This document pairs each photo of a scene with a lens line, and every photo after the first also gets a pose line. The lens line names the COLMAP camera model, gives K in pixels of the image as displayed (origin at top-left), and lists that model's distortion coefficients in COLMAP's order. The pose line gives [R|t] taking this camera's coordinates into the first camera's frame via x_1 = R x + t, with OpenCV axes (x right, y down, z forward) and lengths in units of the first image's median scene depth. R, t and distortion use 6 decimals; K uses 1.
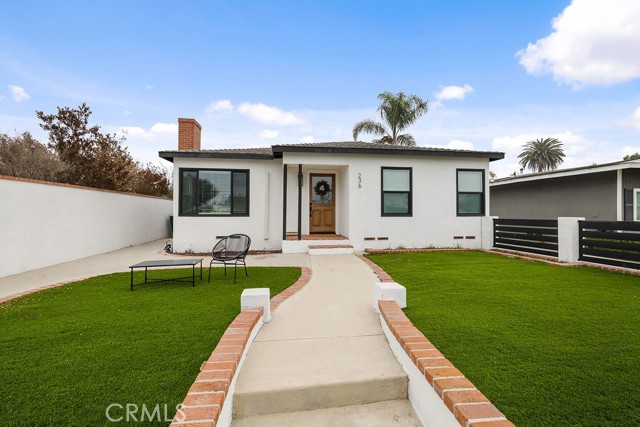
lens RADIAL K [[273.1, 0, 317.9], [0, 273.1, 212.5], [0, 0, 1]] dist [0.005268, 0.001132]
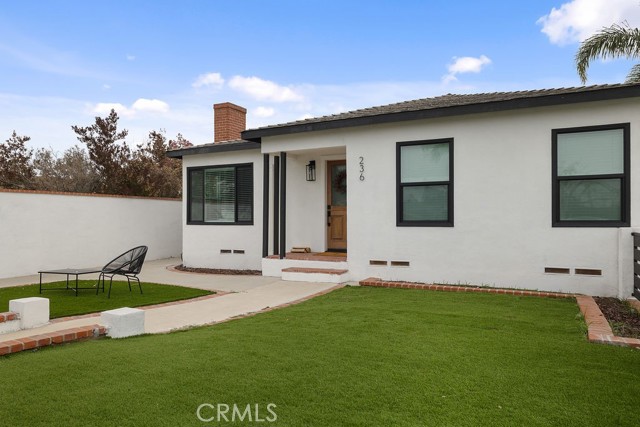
lens RADIAL K [[457.3, 0, 319.0], [0, 457.3, 216.2], [0, 0, 1]] dist [0.003580, 0.001635]
pose [[0.814849, -0.006963, -0.579632, 0.659626], [0.003683, 0.999970, -0.006835, -0.000828], [0.579662, 0.003435, 0.814850, 0.085824]]
